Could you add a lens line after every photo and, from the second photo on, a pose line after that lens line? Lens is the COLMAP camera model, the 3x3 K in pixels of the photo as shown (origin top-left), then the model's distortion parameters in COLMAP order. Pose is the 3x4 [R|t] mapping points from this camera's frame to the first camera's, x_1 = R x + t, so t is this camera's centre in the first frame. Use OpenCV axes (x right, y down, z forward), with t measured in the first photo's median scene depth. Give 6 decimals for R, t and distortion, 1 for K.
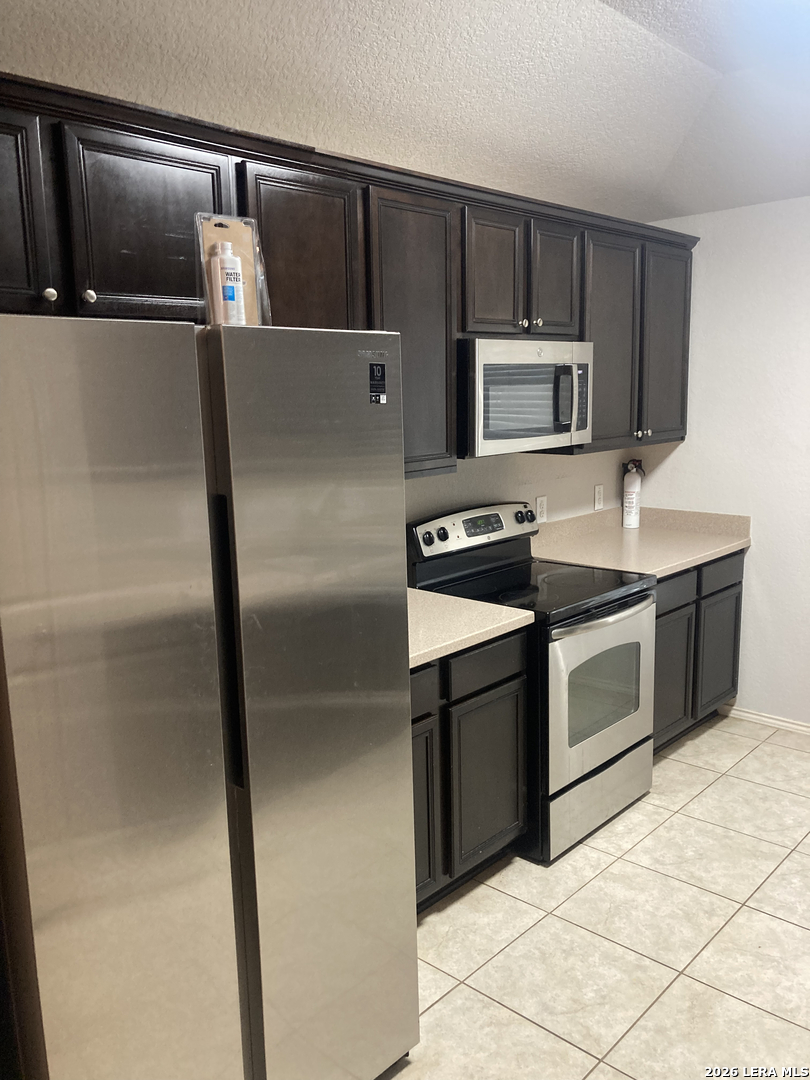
lens RADIAL K [[903.1, 0, 409.3], [0, 903.1, 543.3], [0, 0, 1]] dist [0.042590, -0.026622]
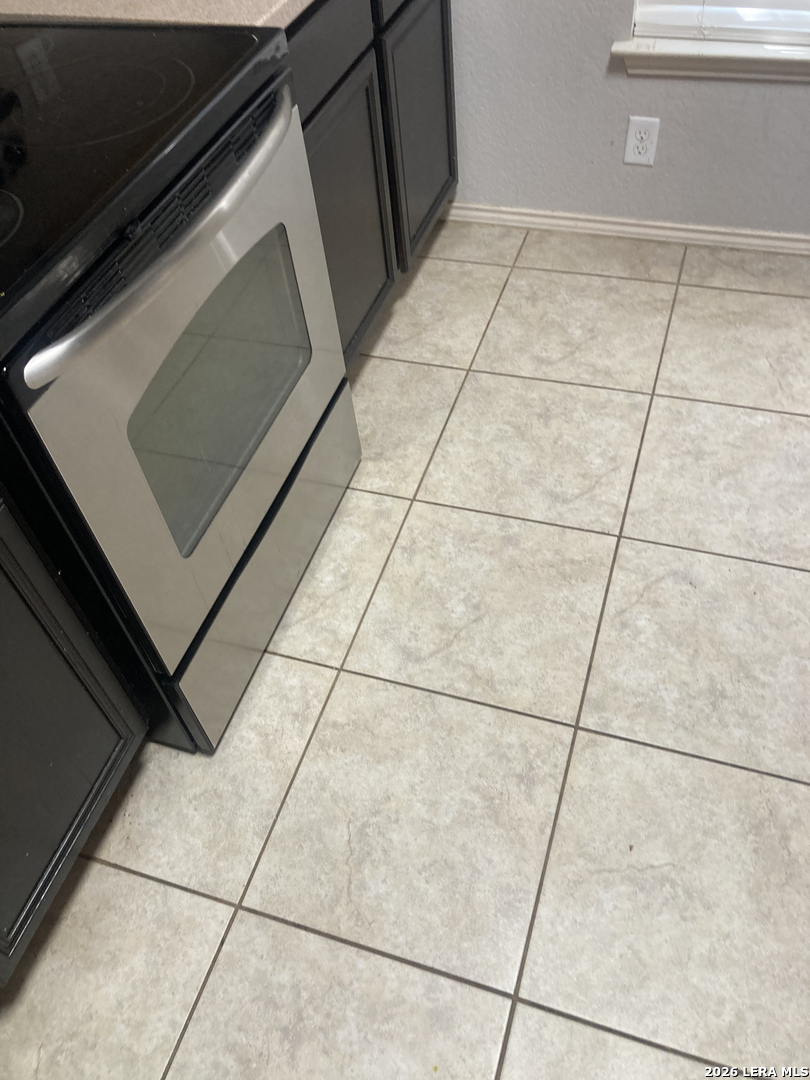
lens RADIAL K [[903.1, 0, 411.3], [0, 903.1, 531.1], [0, 0, 1]] dist [0.042590, -0.026622]
pose [[0.912234, -0.346055, 0.219260, 0.179136], [0.139622, 0.765794, 0.627746, -0.038456], [-0.385143, -0.542038, 0.746900, 0.627585]]
